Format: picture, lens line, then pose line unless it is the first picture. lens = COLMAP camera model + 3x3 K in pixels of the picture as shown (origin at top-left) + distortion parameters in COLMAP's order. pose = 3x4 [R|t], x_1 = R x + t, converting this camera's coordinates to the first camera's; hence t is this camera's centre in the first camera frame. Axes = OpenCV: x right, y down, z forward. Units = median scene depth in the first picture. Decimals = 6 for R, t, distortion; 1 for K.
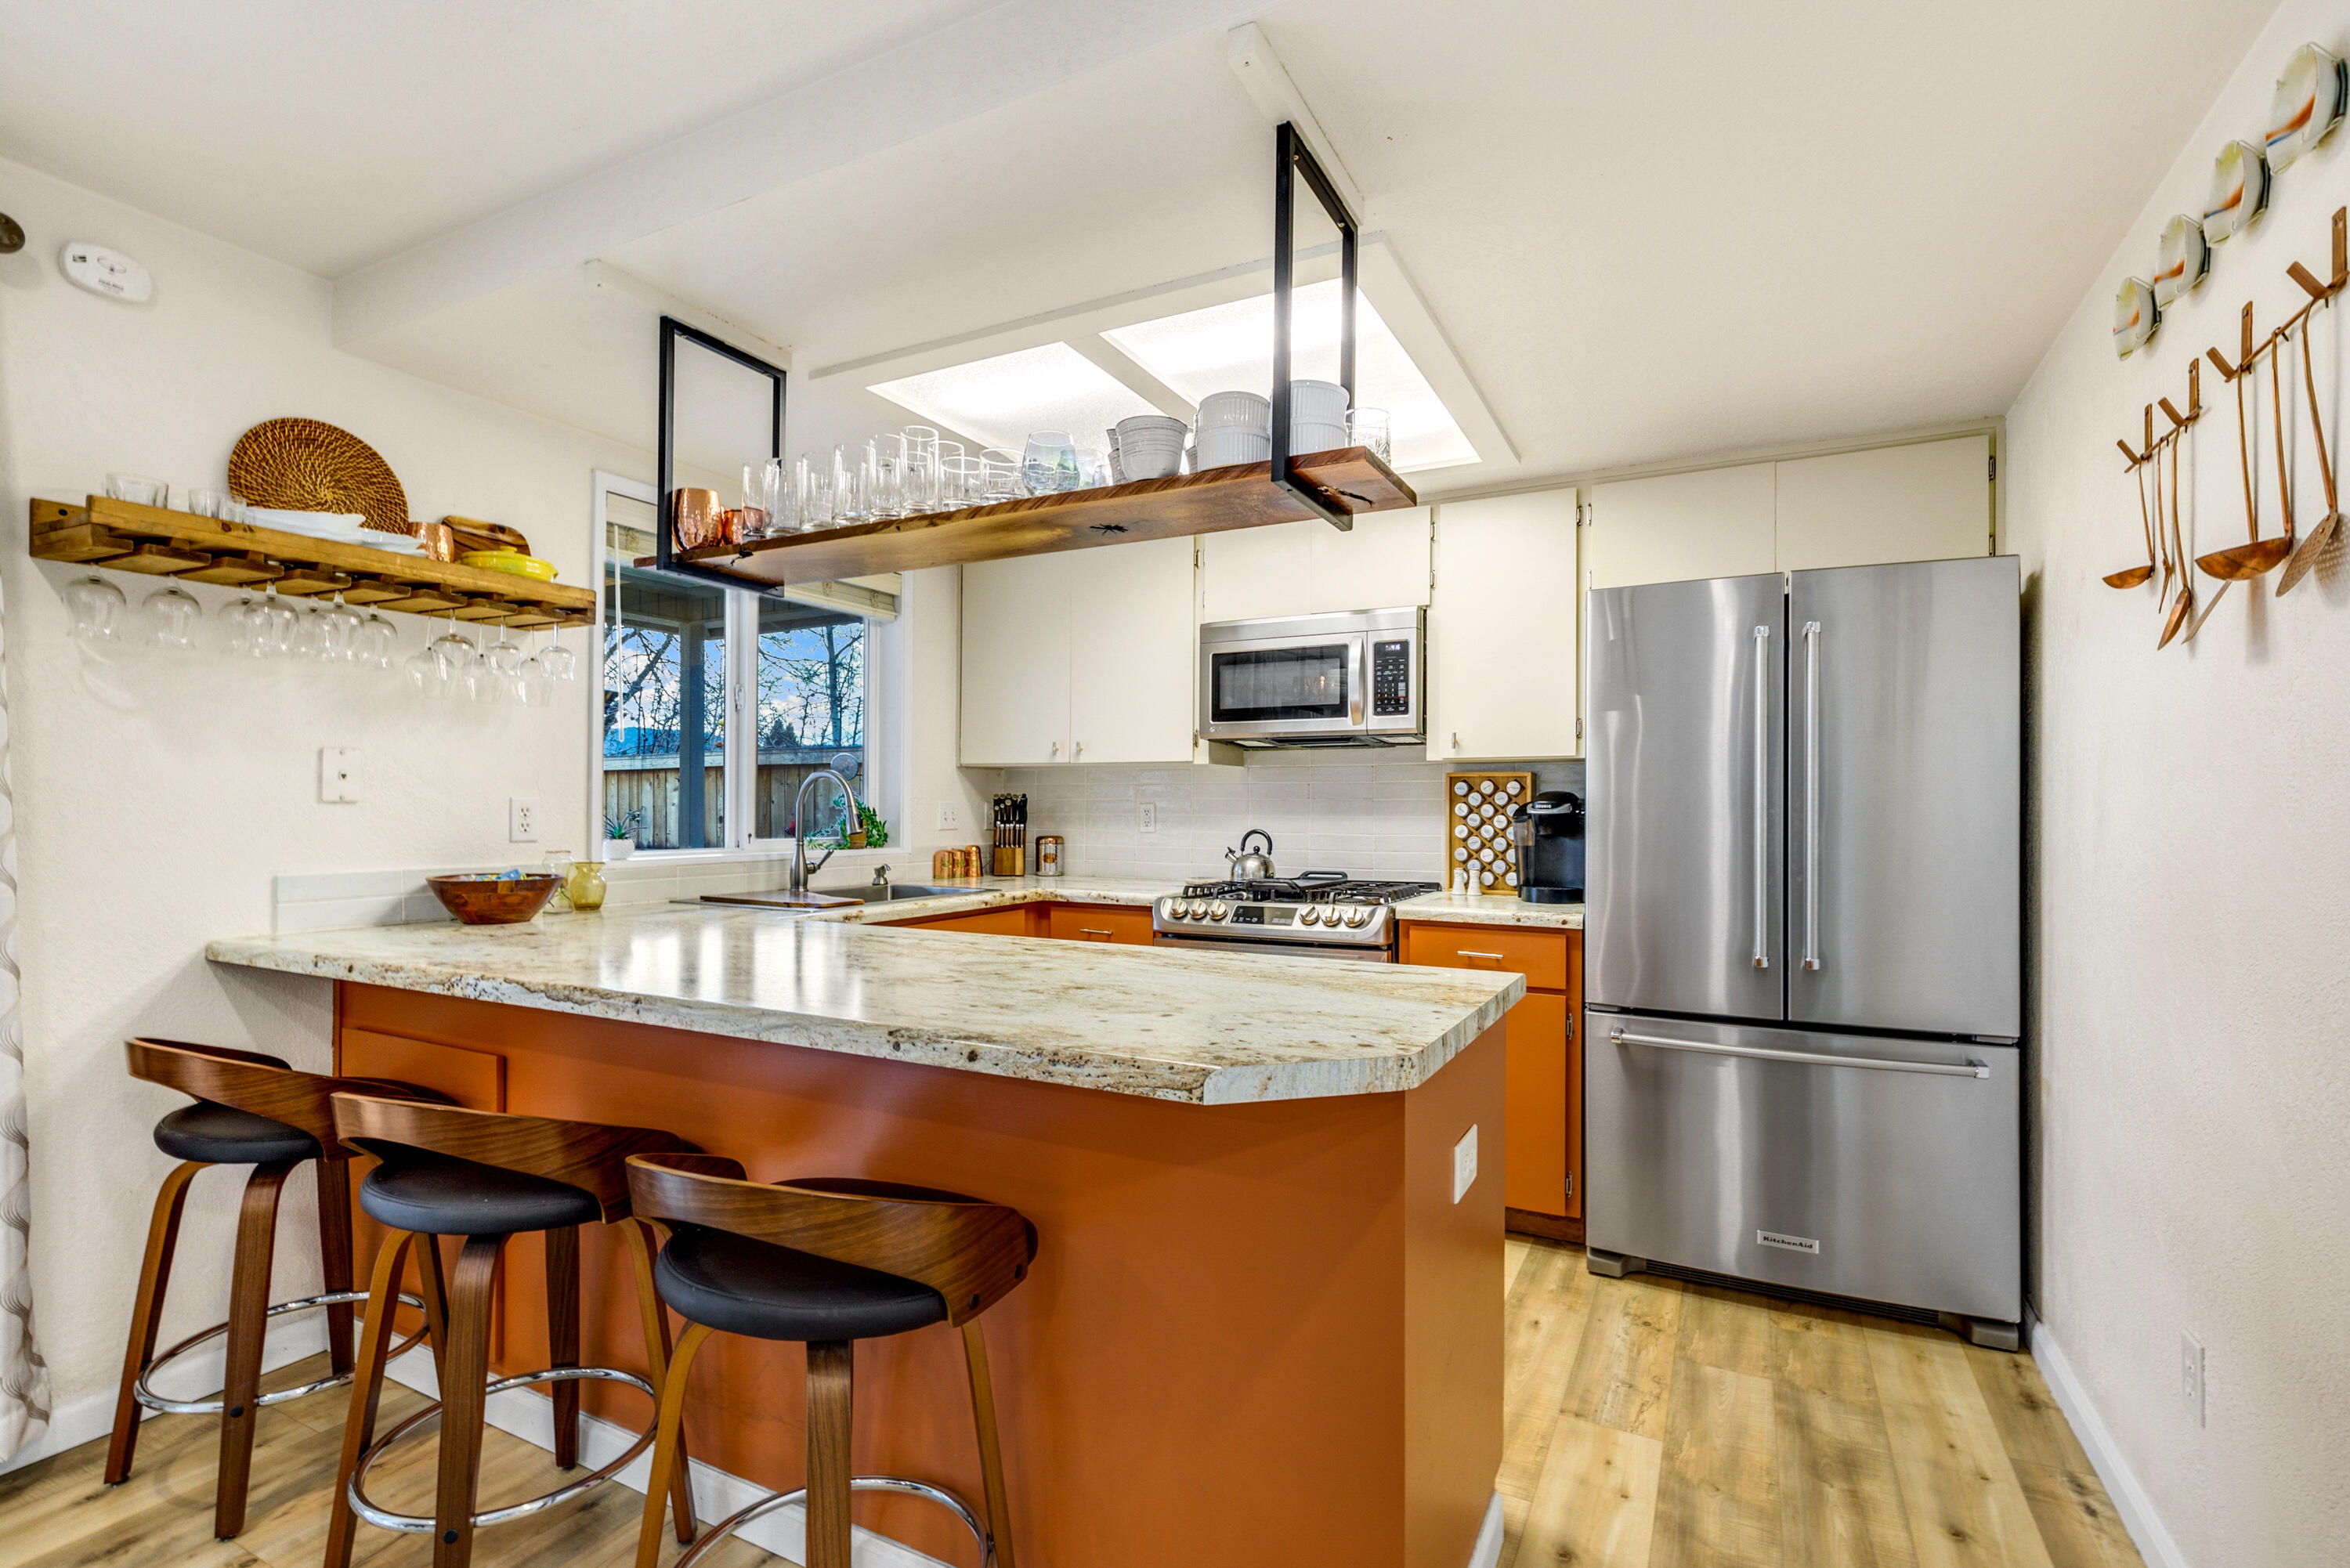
lens RADIAL K [[1068.4, 0, 1180.3], [0, 1068.4, 799.0], [0, 0, 1]] dist [0.011845, -0.003515]
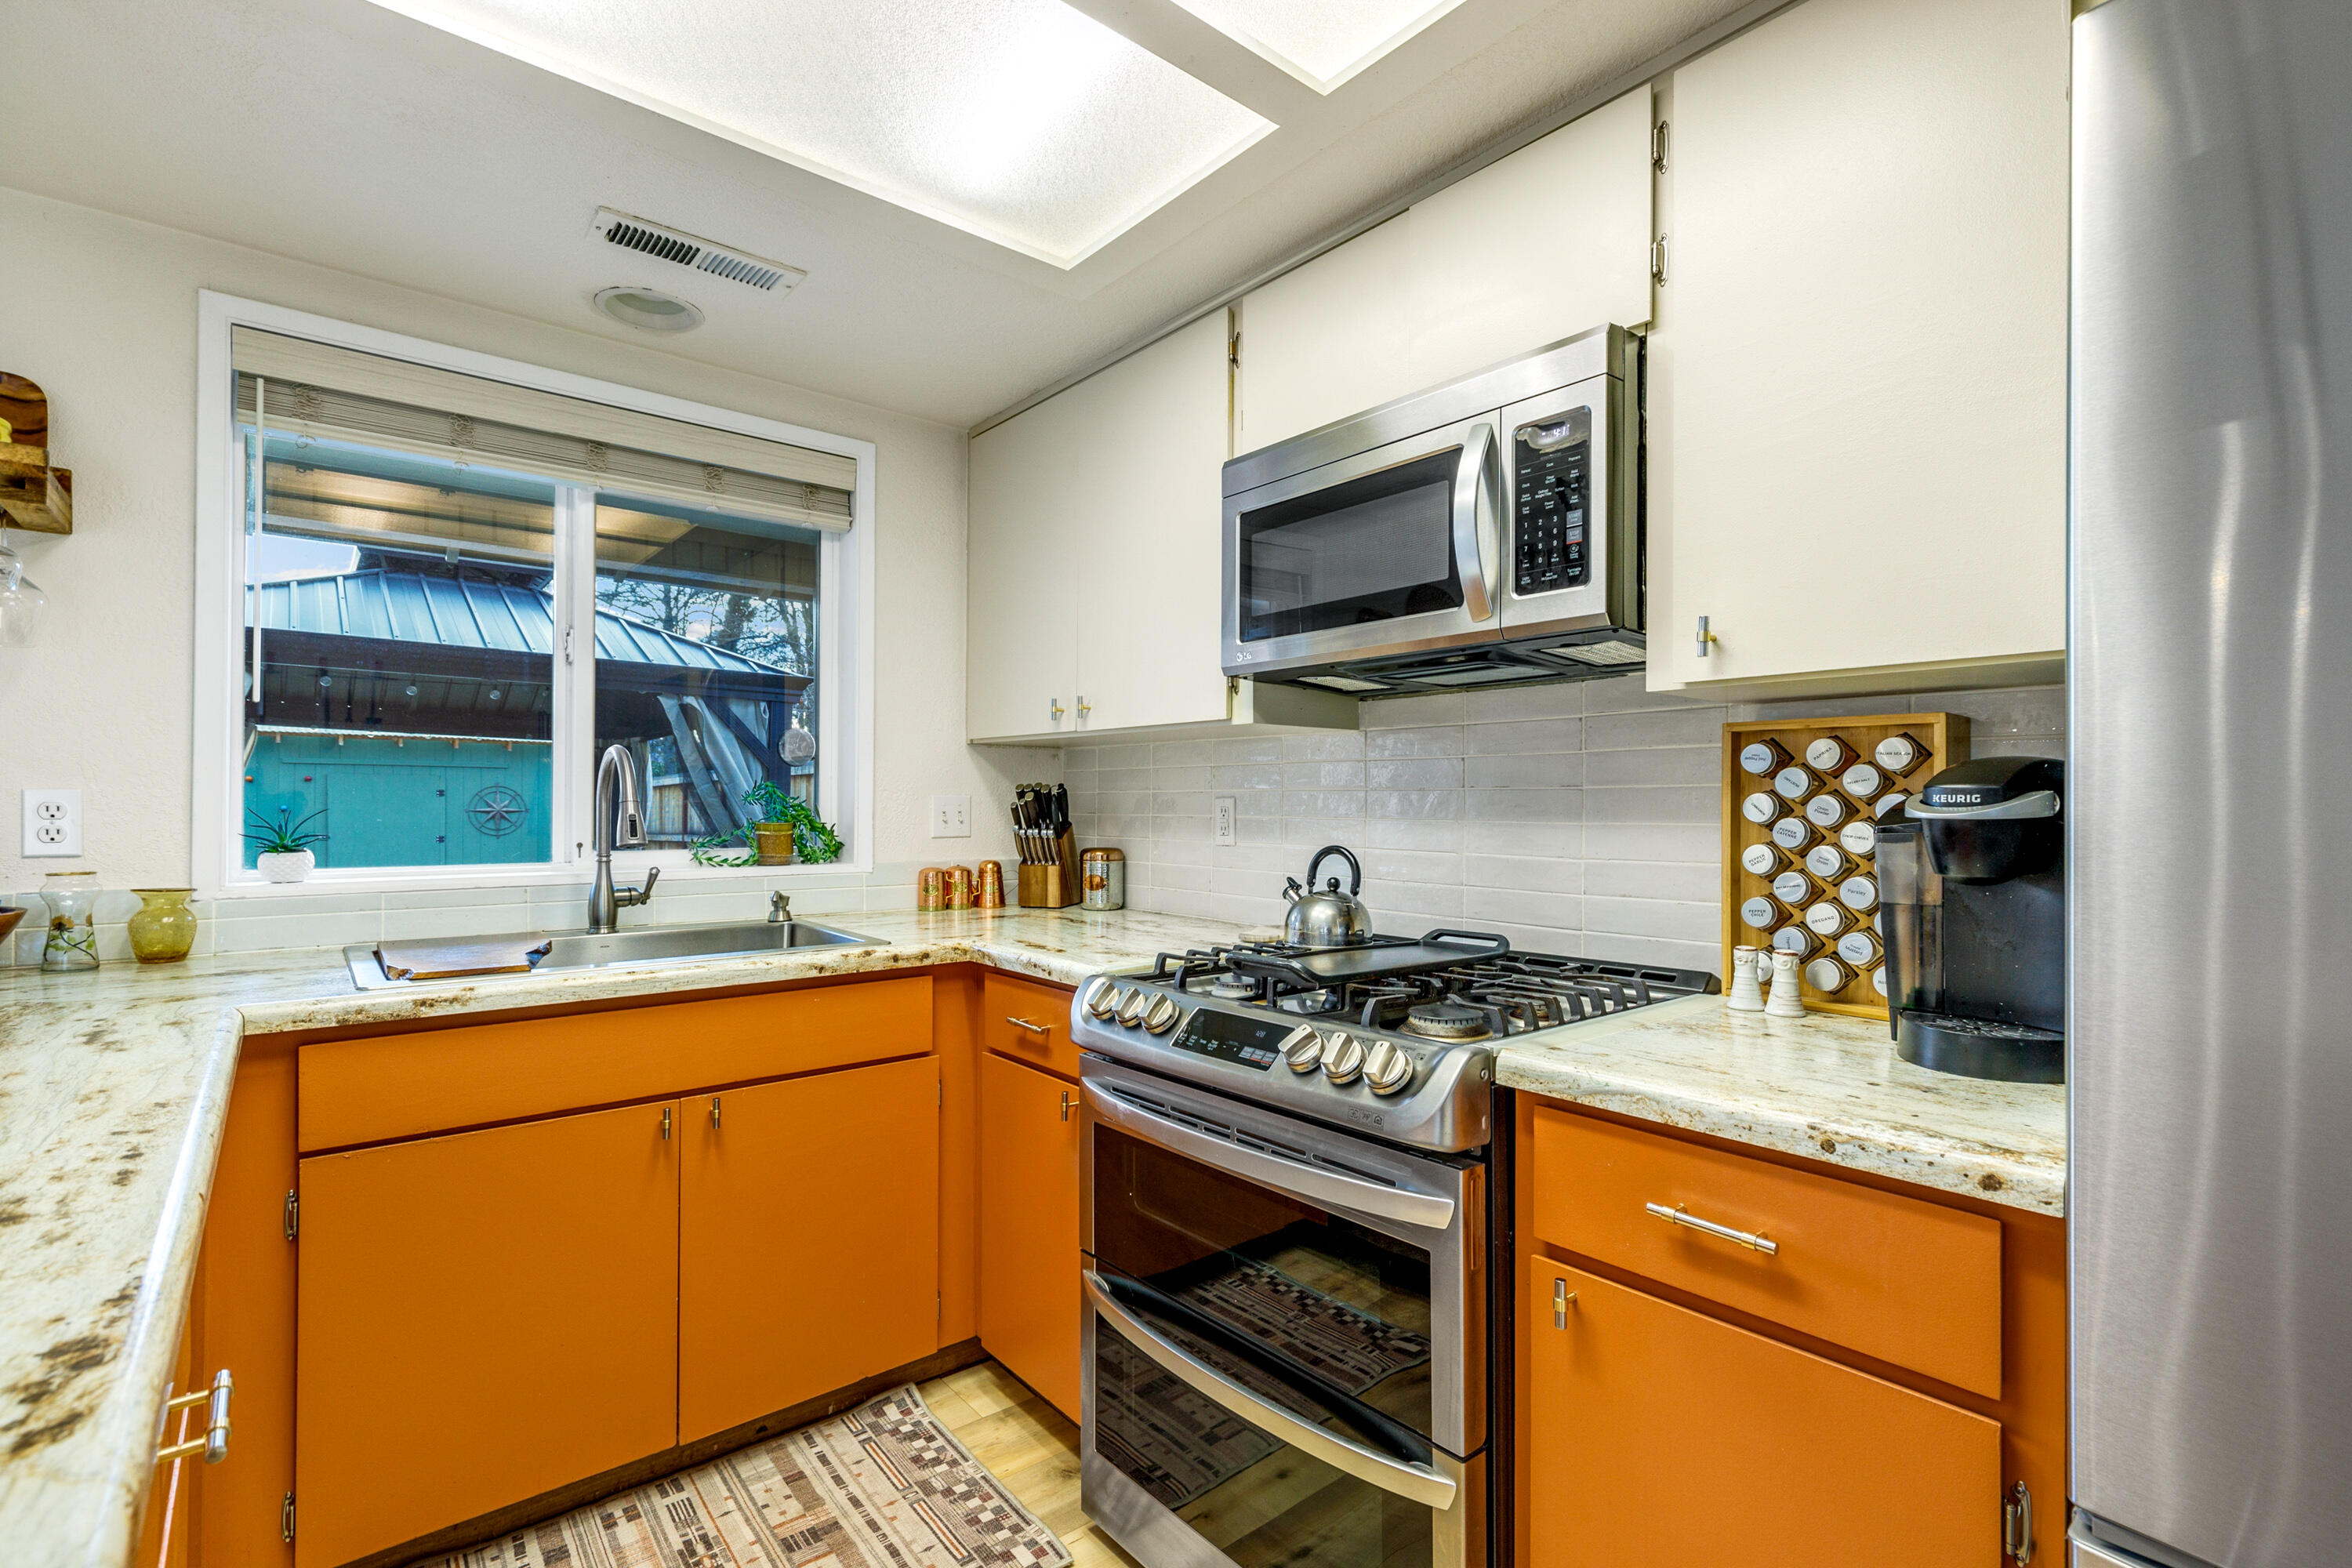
lens RADIAL K [[1069.4, 0, 1197.0], [0, 1069.4, 792.2], [0, 0, 1]] dist [0.011845, -0.003515]
pose [[0.922027, -0.005313, -0.387090, 0.230898], [0.003825, 0.999982, -0.004614, 0.005123], [0.387108, 0.002773, 0.922030, 0.540726]]
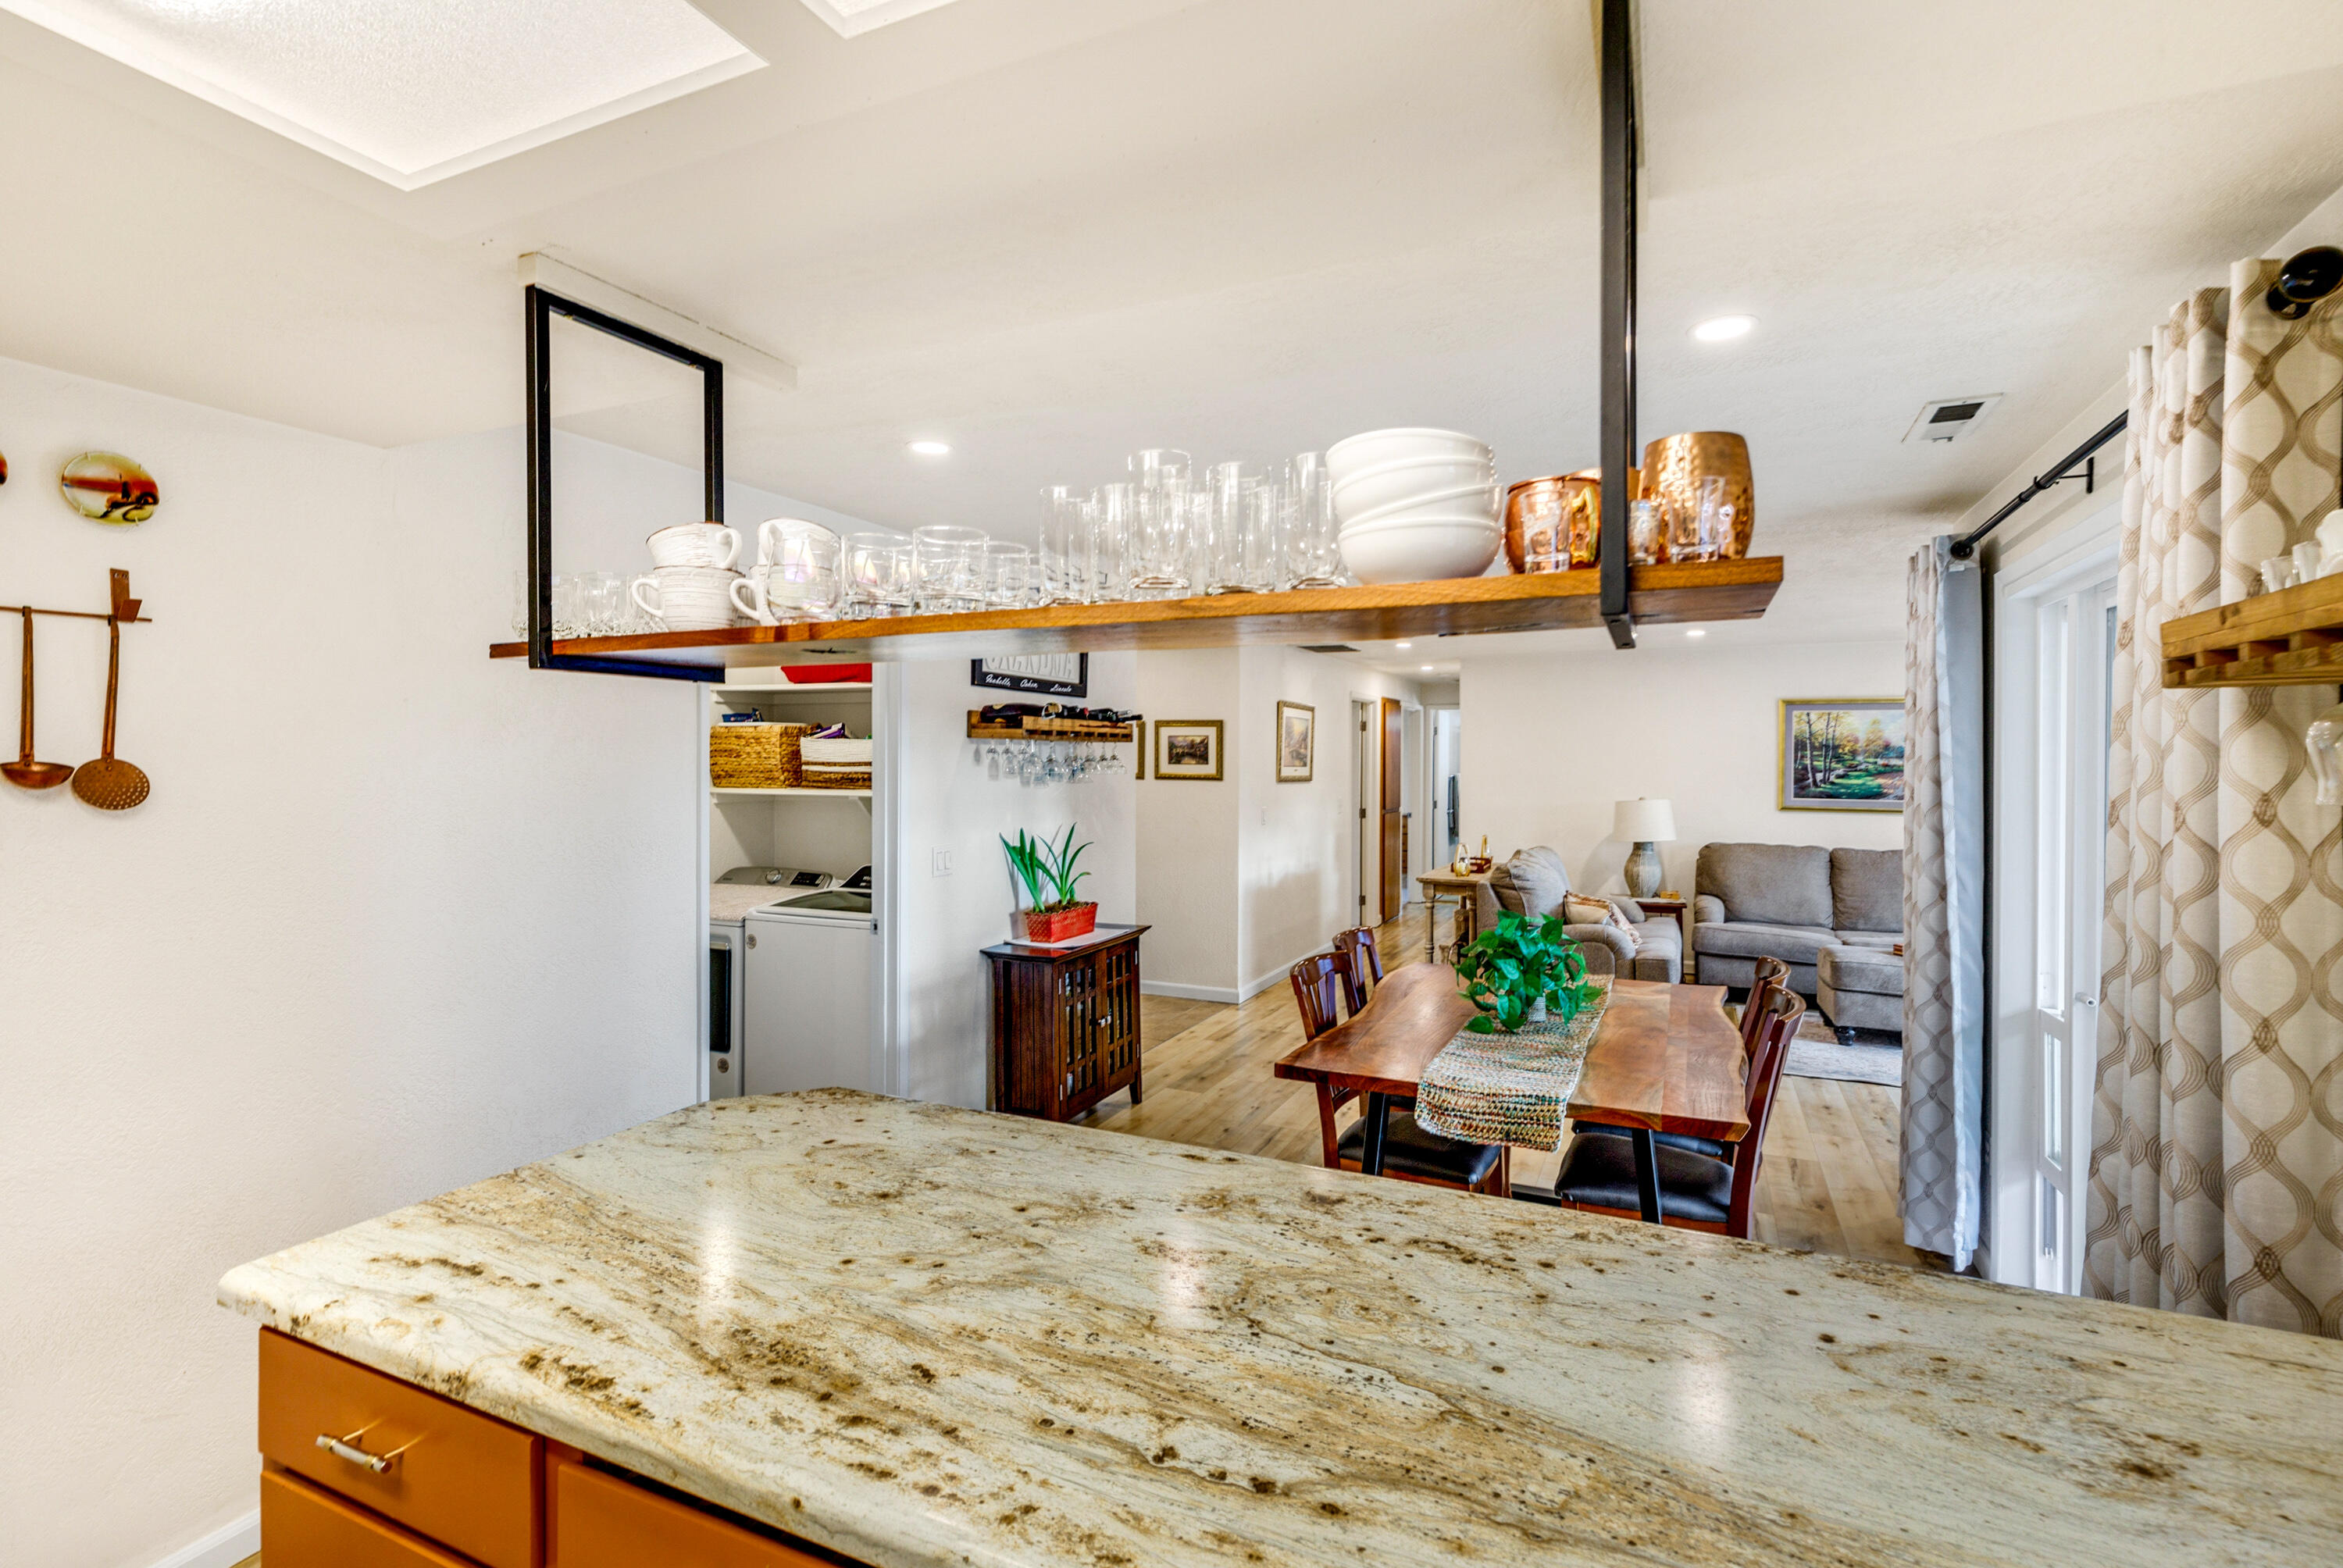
lens RADIAL K [[1065.2, 0, 1174.8], [0, 1065.2, 766.9], [0, 0, 1]] dist [0.011845, -0.003515]
pose [[-0.999044, -0.007383, -0.043091, -0.134265], [-0.007373, 0.999973, -0.000388, -0.094147], [0.043093, -0.000070, -0.999071, 0.940112]]
